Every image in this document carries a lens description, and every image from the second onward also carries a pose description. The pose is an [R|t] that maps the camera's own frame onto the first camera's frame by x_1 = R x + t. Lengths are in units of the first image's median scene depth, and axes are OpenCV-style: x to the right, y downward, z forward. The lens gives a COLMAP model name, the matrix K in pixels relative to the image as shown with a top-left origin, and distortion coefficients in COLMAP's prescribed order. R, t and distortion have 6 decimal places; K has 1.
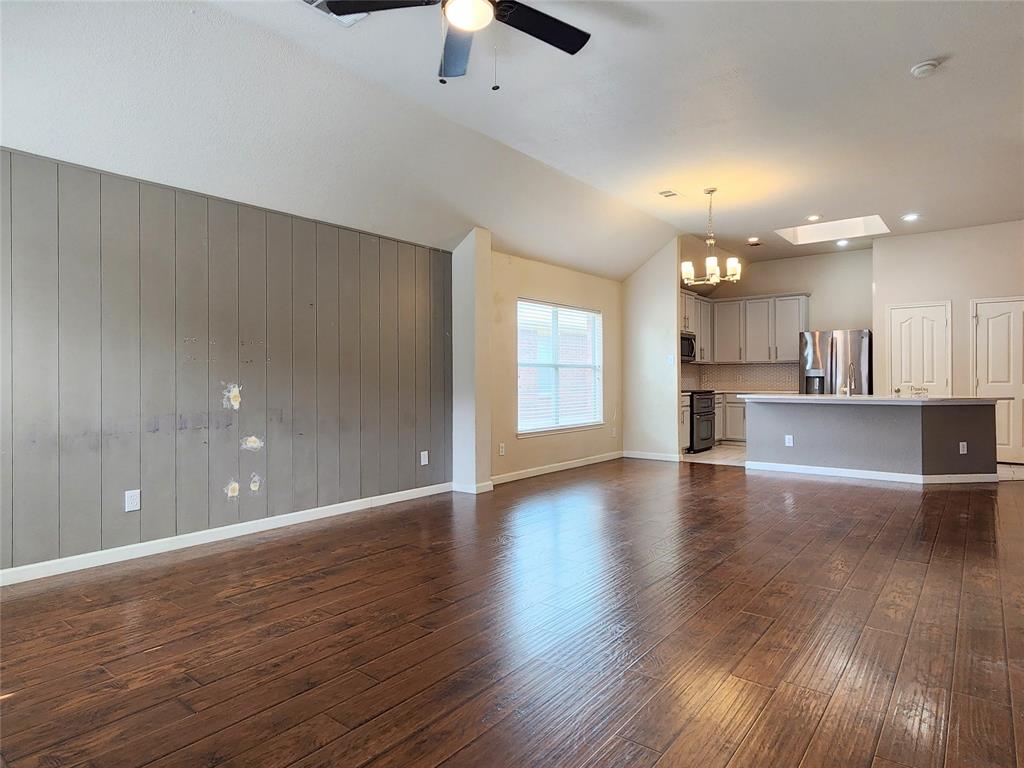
lens RADIAL K [[591.9, 0, 509.3], [0, 591.9, 375.6], [0, 0, 1]] dist [-0.004563, -0.000679]
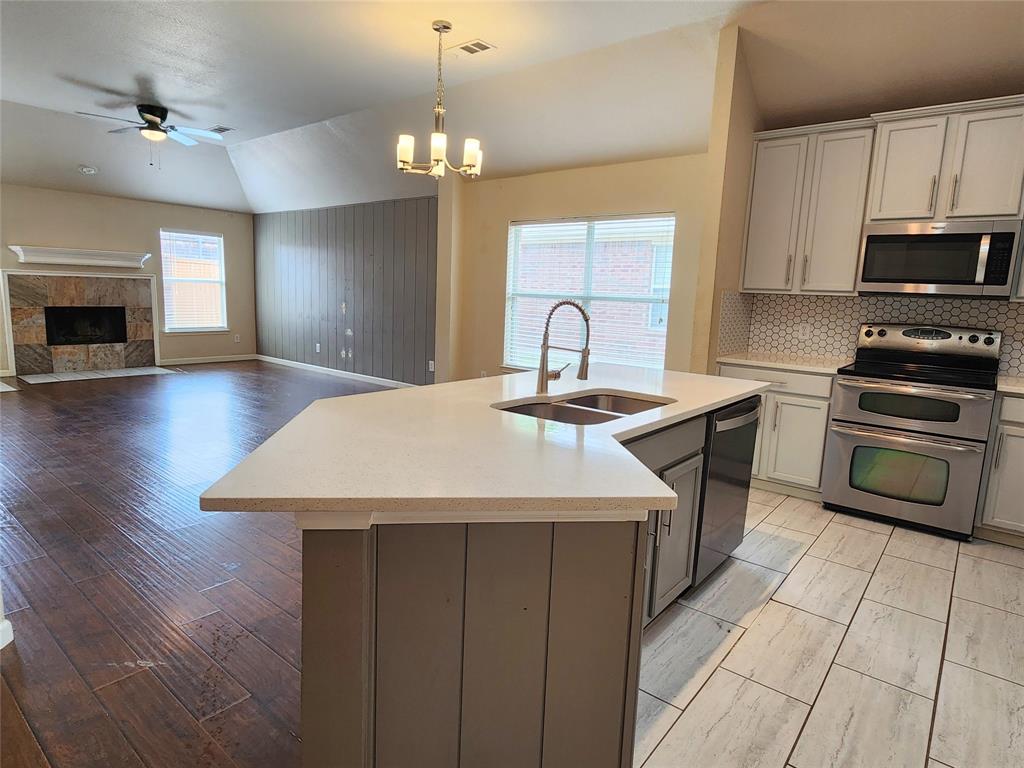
lens RADIAL K [[569.5, 0, 514.3], [0, 569.5, 383.2], [0, 0, 1]] dist [0.001206, -0.002569]
pose [[-0.007340, 0.169920, -0.985431, 0.775413], [-0.029626, 0.984988, 0.170064, -0.029577], [0.999534, 0.030442, -0.002196, 0.846055]]
